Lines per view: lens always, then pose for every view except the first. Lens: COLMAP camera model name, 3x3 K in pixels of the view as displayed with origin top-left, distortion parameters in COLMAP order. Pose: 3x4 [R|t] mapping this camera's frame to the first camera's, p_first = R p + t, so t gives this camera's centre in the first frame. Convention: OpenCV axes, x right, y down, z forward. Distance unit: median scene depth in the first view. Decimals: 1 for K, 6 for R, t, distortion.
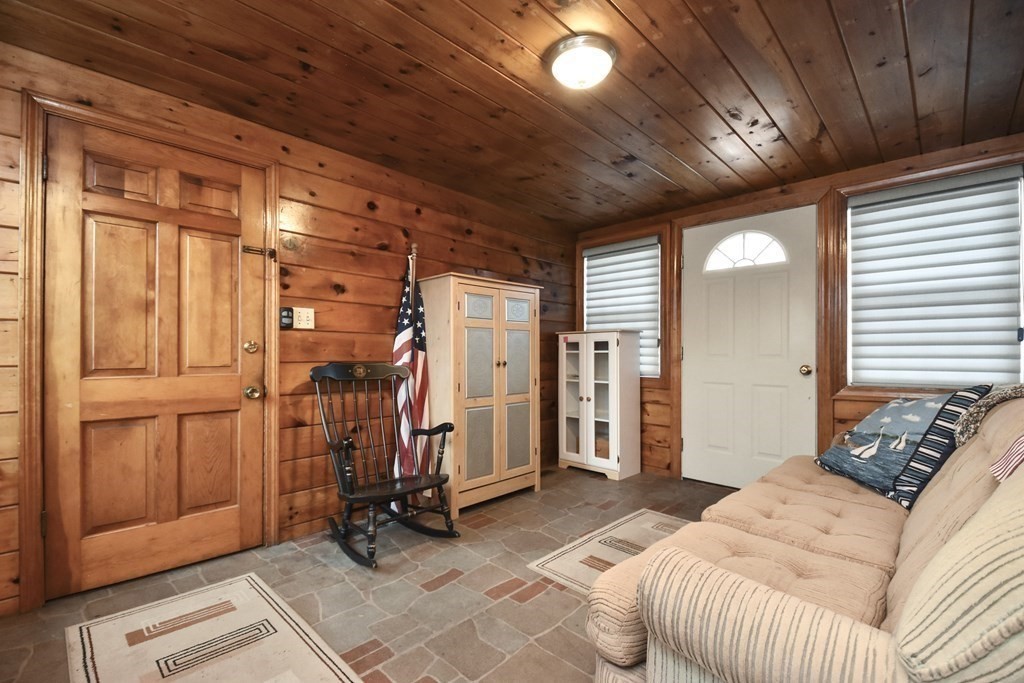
lens RADIAL K [[450.3, 0, 511.2], [0, 450.3, 349.8], [0, 0, 1]] dist [0.015924, -0.005284]
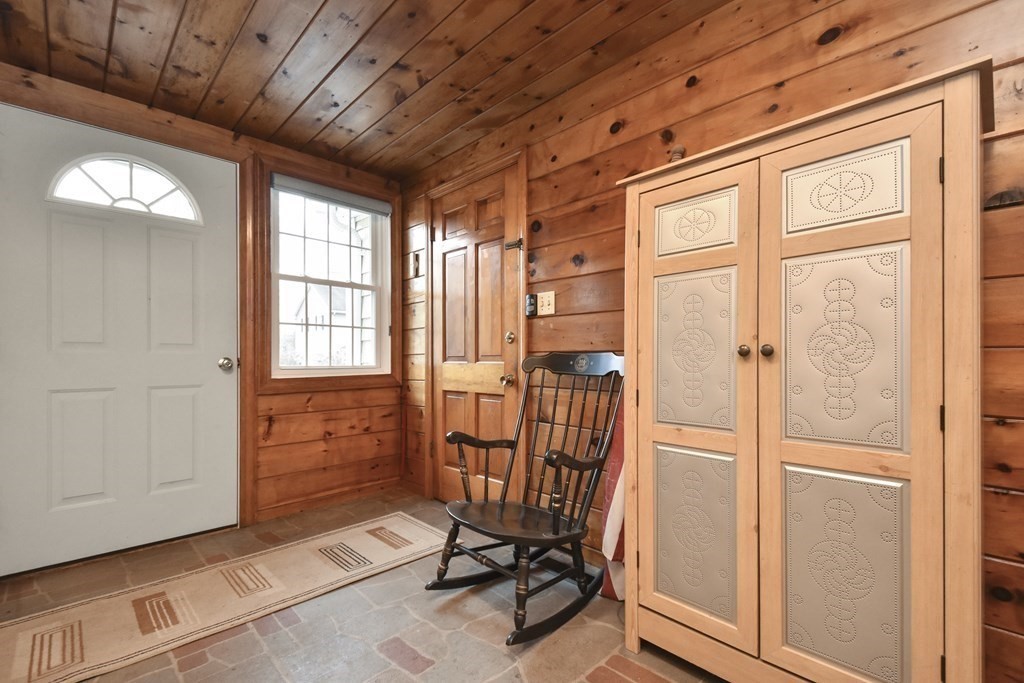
lens RADIAL K [[450.3, 0, 496.0], [0, 450.3, 358.1], [0, 0, 1]] dist [0.015924, -0.005284]
pose [[-0.030048, -0.004910, -0.999536, 0.501570], [0.007999, 0.999955, -0.005152, 0.049391], [0.999516, -0.008150, -0.030007, 1.069252]]
